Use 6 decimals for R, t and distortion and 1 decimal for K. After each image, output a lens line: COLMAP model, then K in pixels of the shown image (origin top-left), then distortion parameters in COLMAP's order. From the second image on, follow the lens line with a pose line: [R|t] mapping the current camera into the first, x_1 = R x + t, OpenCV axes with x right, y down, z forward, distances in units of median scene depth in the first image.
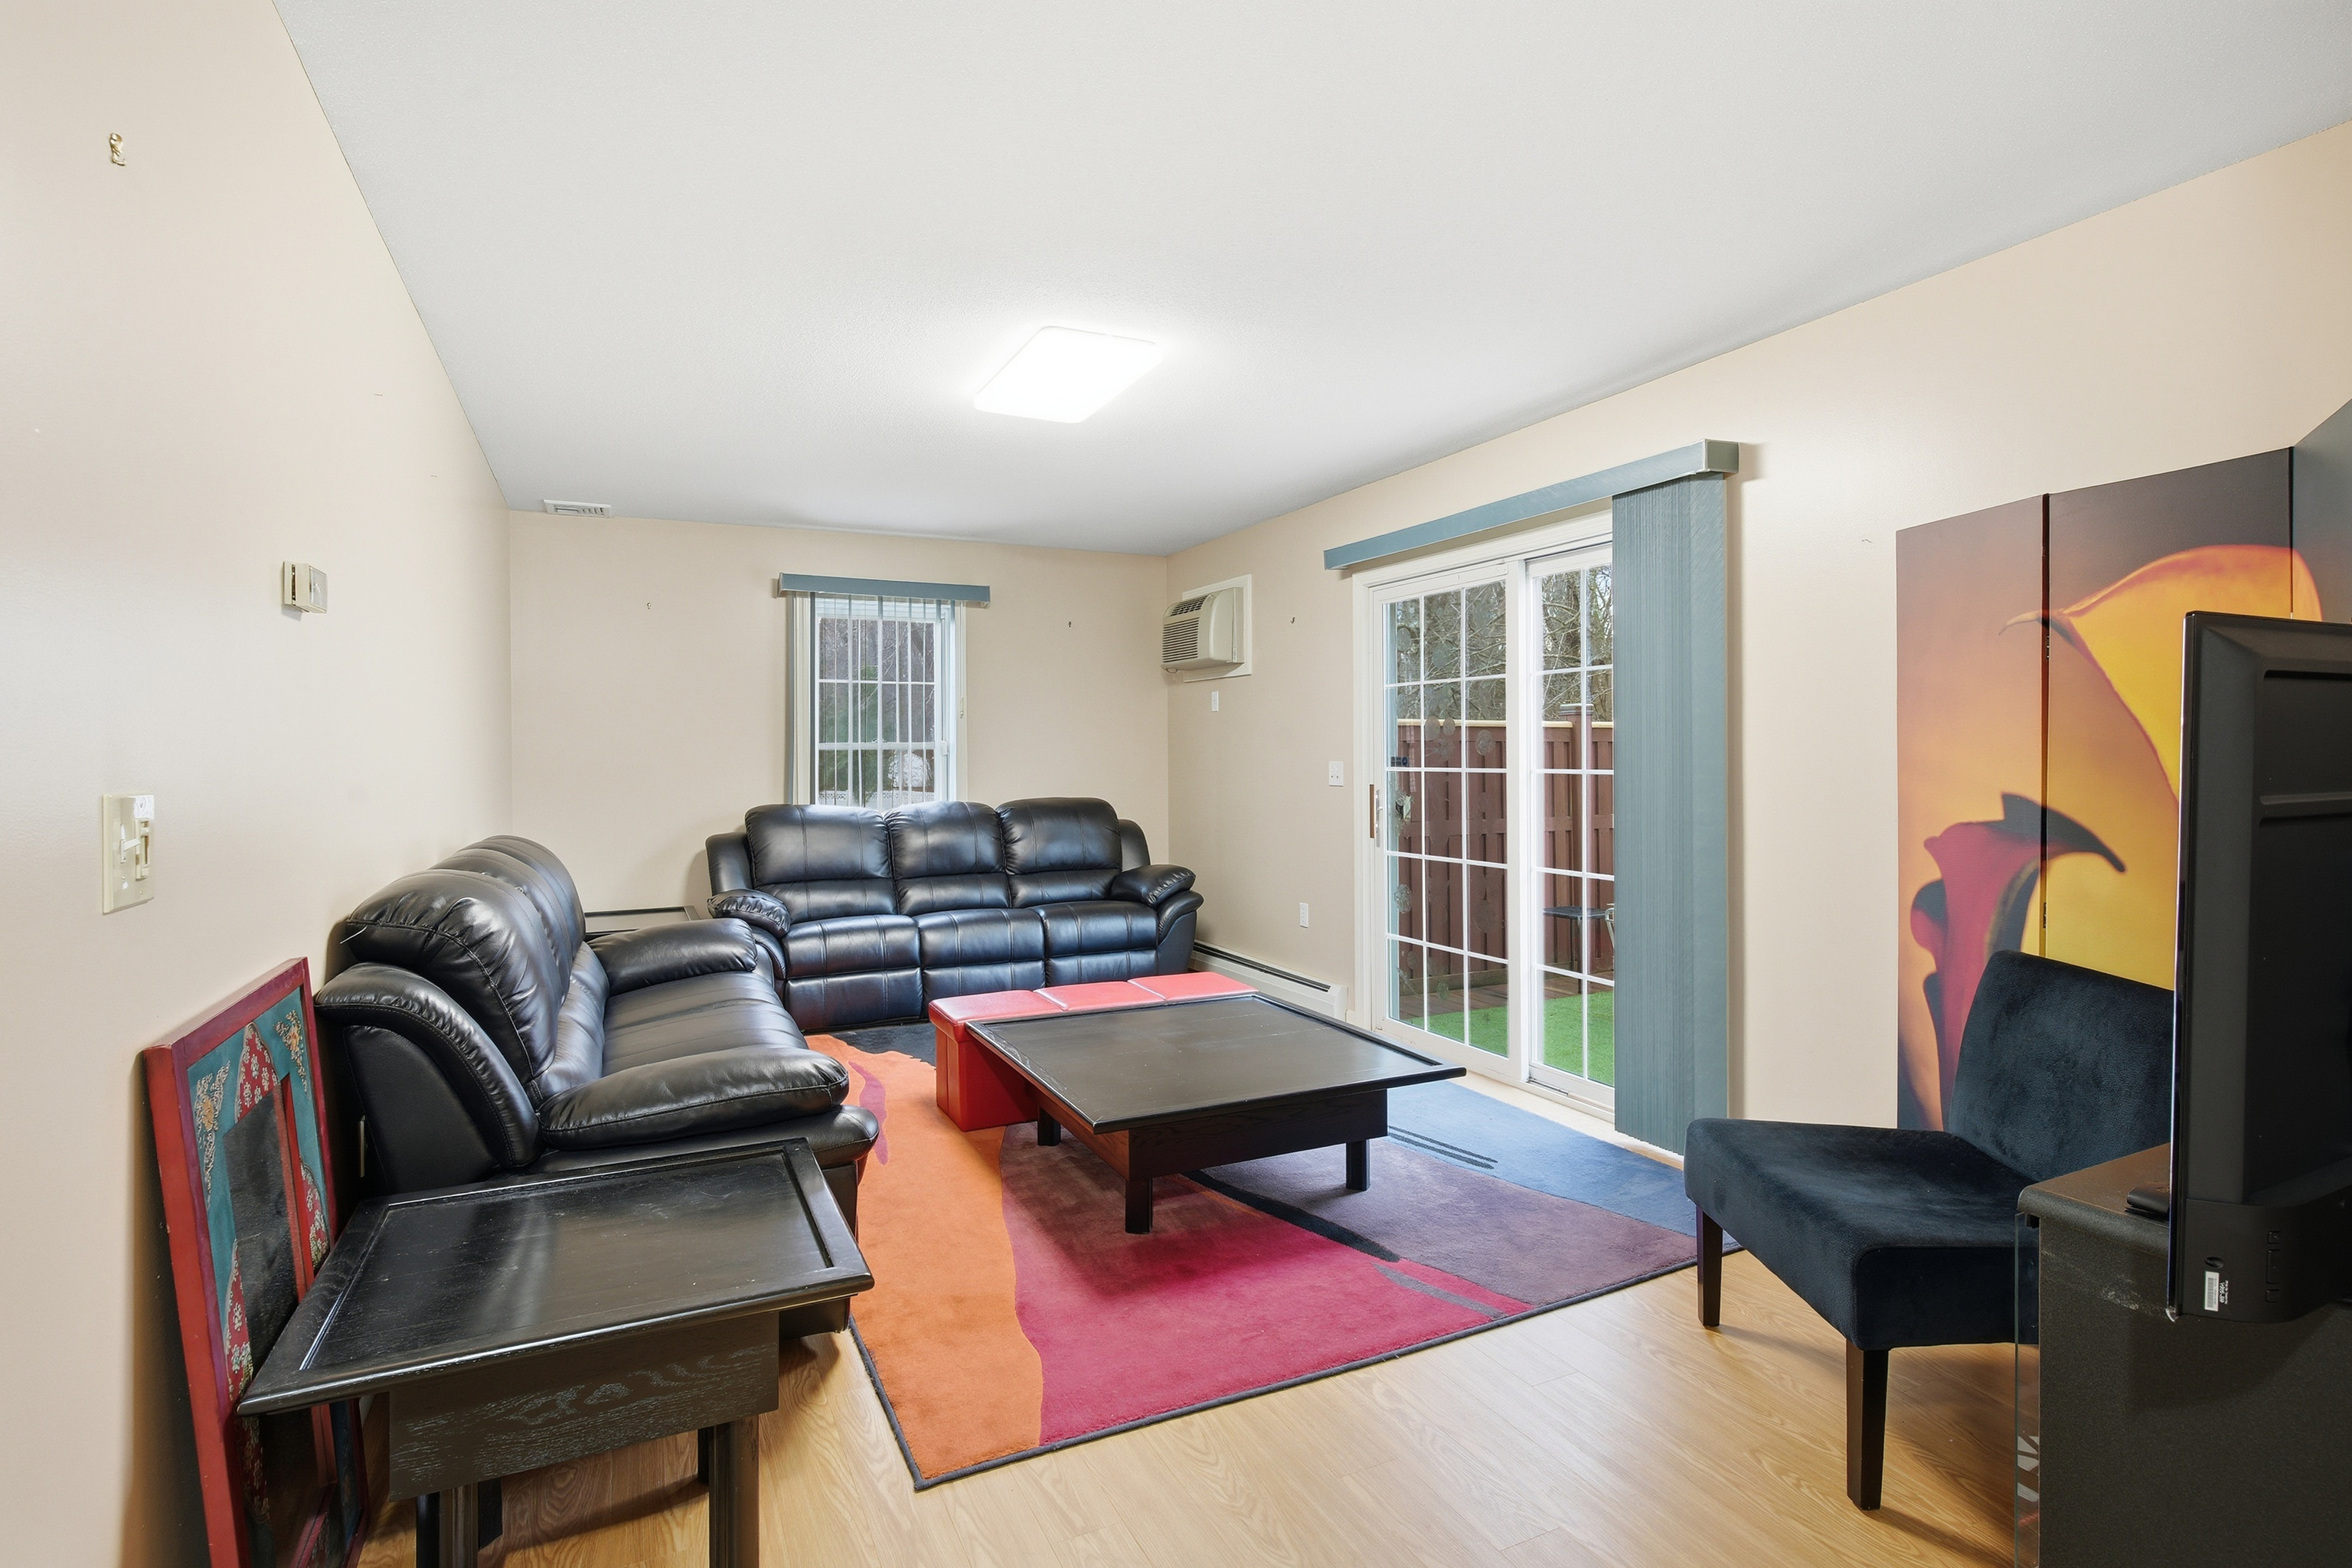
lens RADIAL K [[1144.8, 0, 1174.6], [0, 1144.8, 761.3], [0, 0, 1]] dist [-0.004972, -0.000535]
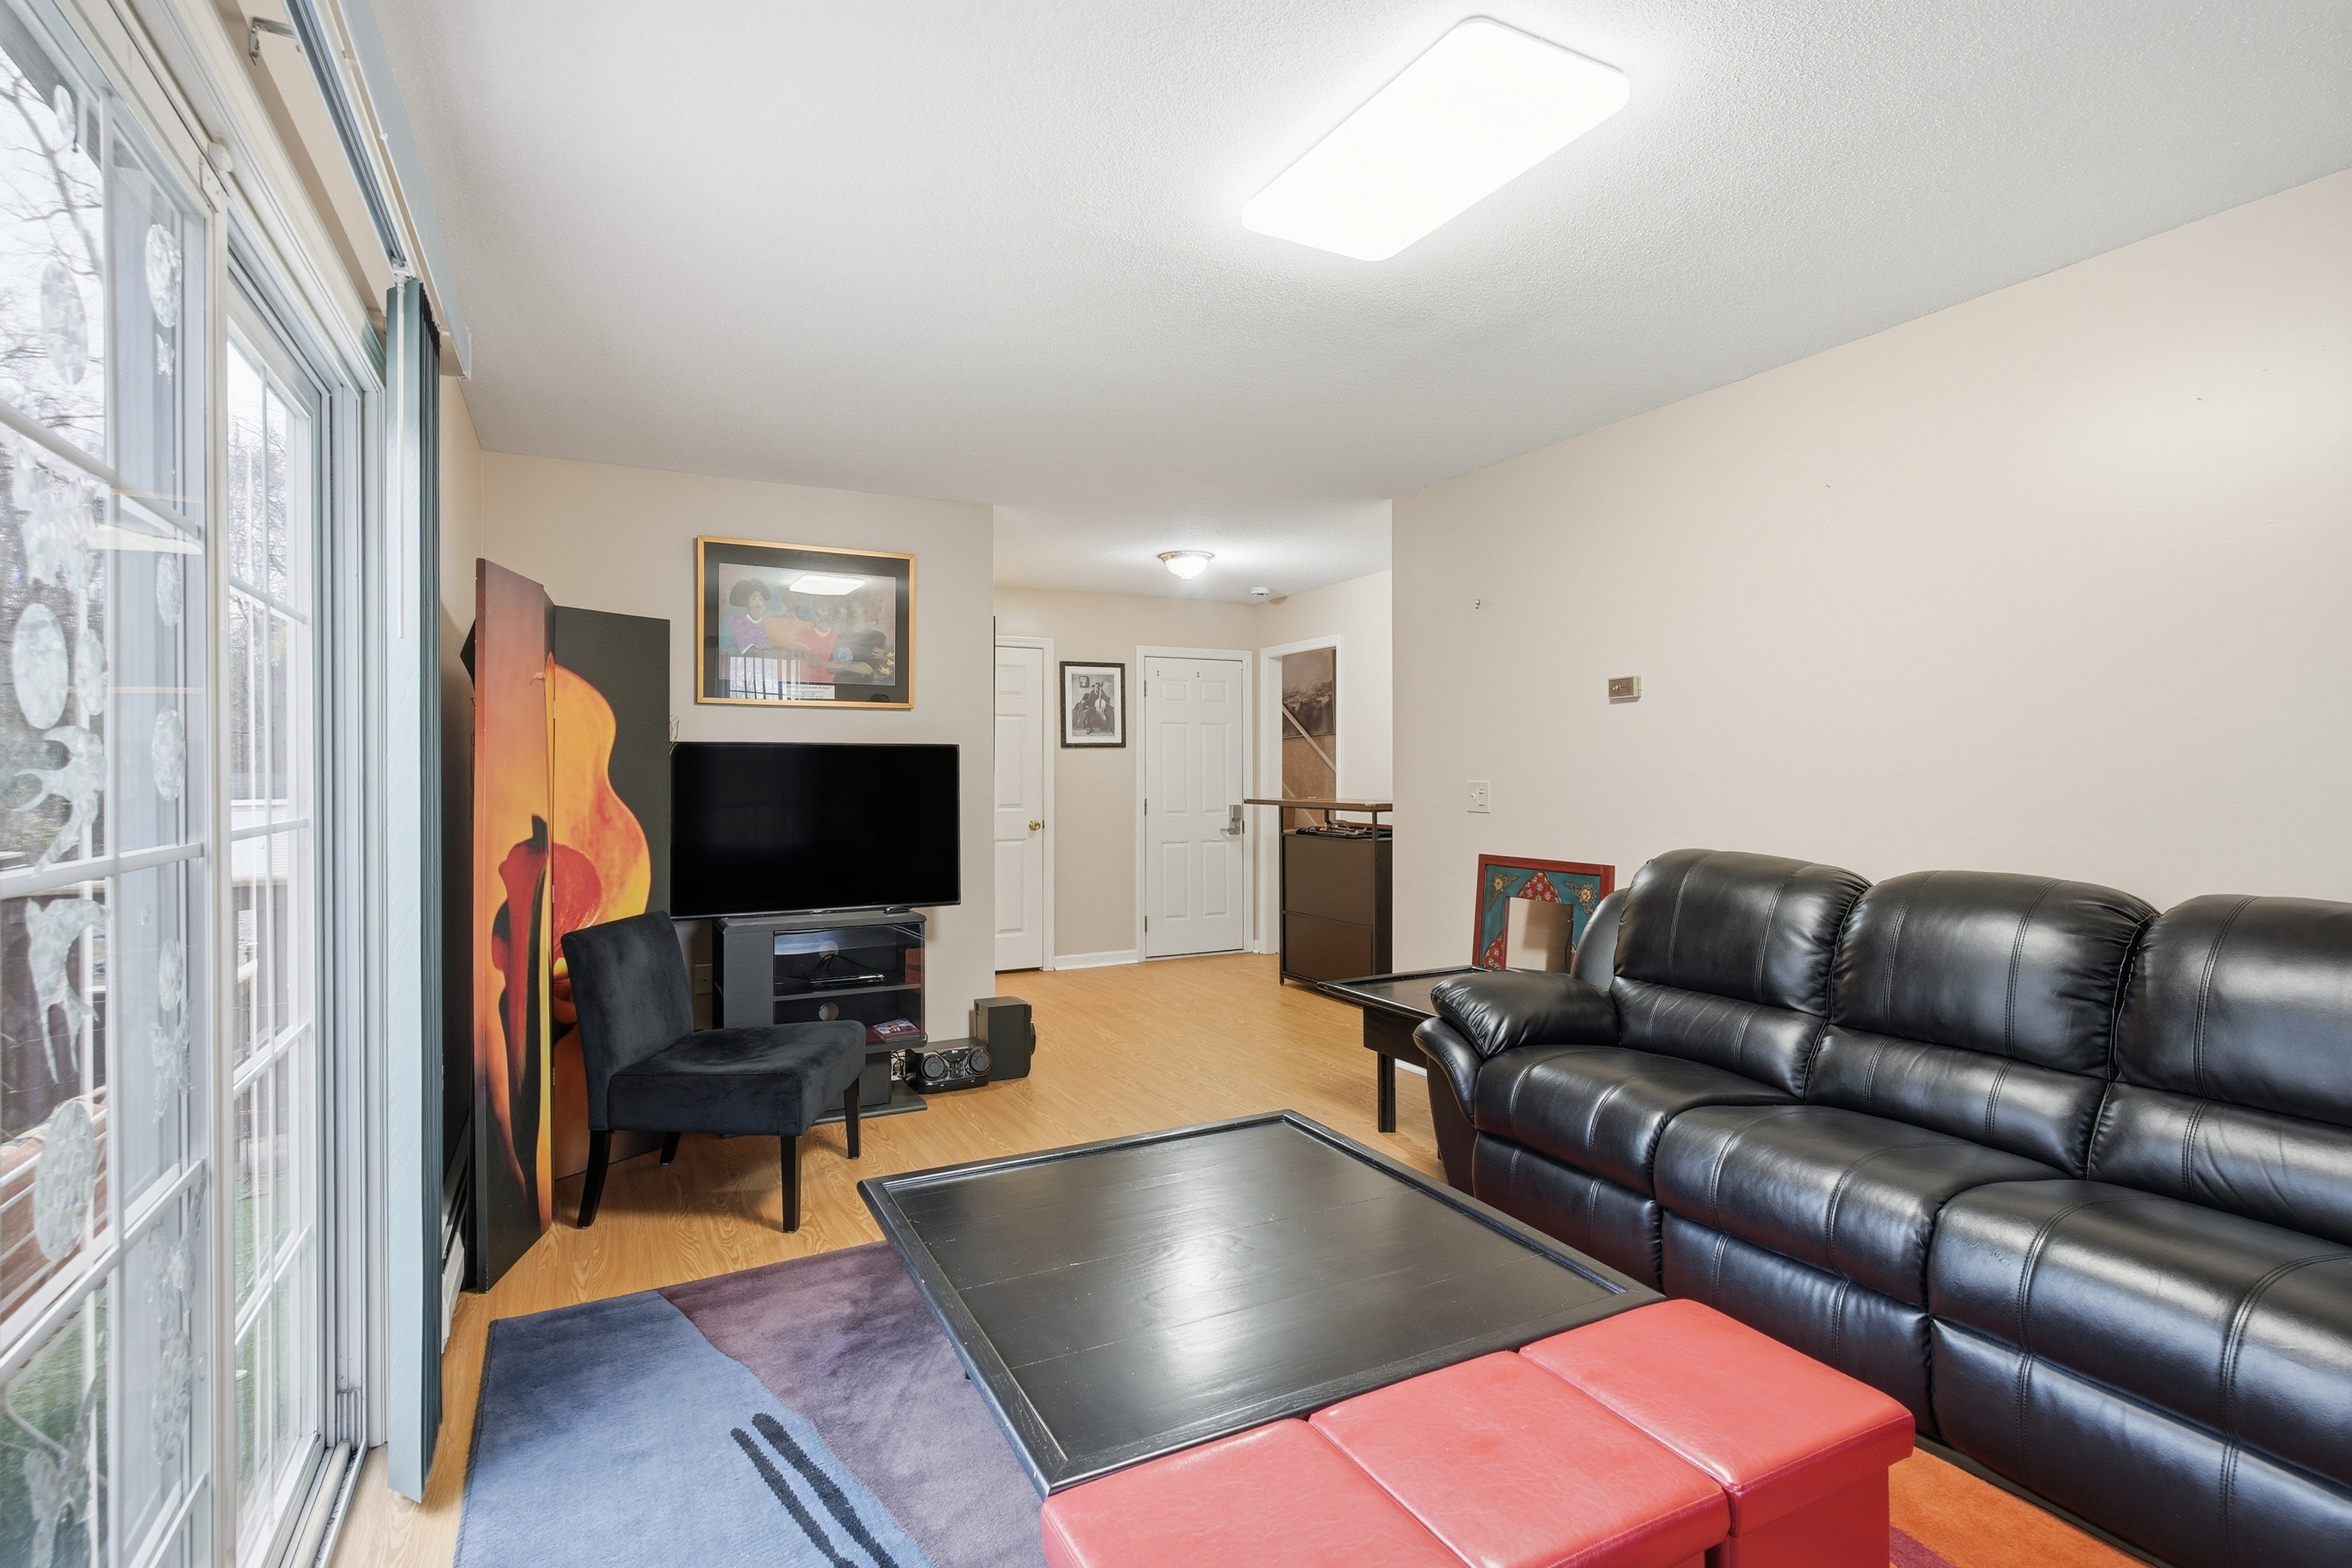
lens RADIAL K [[1130.0, 0, 1176.0], [0, 1130.0, 784.0], [0, 0, 1]] dist [0.001442, -0.000218]
pose [[-0.999742, 0.007002, -0.021603, 0.059440], [0.006613, 0.999816, 0.018032, -0.021760], [0.021725, 0.017884, -0.999604, 2.082338]]
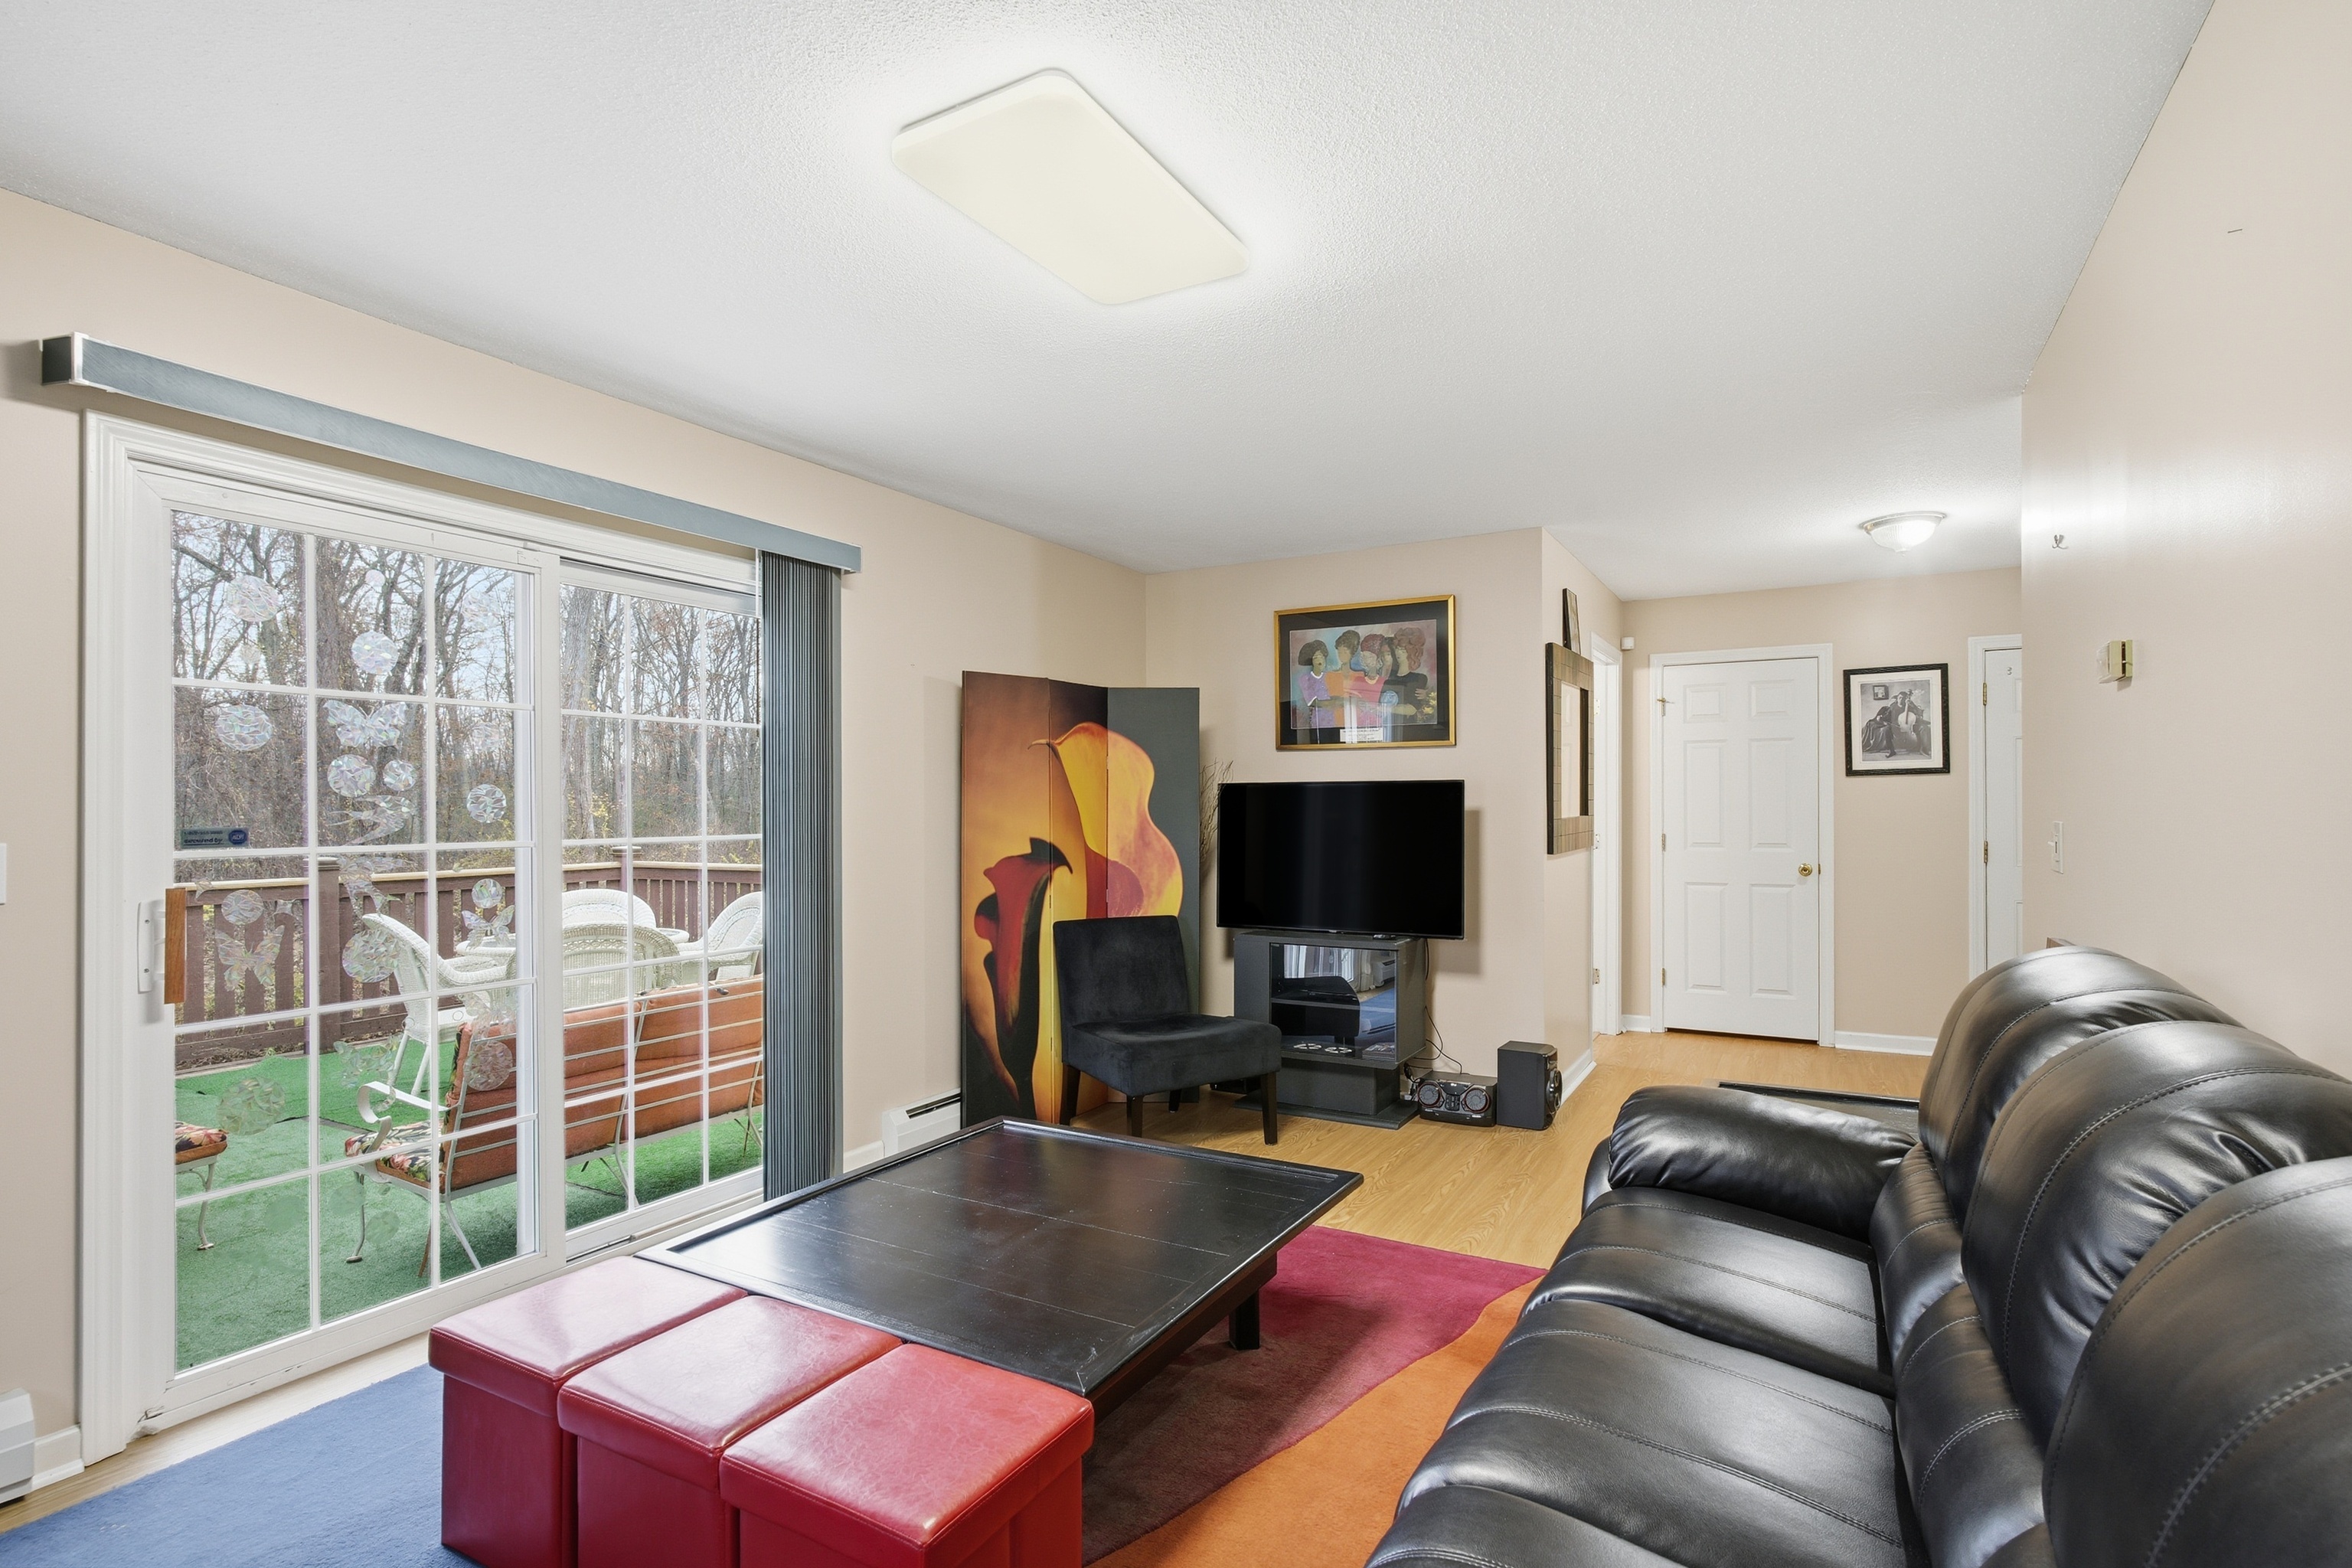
lens RADIAL K [[1143.9, 0, 1170.8], [0, 1143.9, 801.4], [0, 0, 1]] dist [-0.003376, 0.000454]
pose [[-0.563975, 0.014007, 0.825673, -0.825404], [0.013249, 0.999881, -0.007912, -0.011630], [-0.825685, 0.006478, -0.564094, 1.713921]]
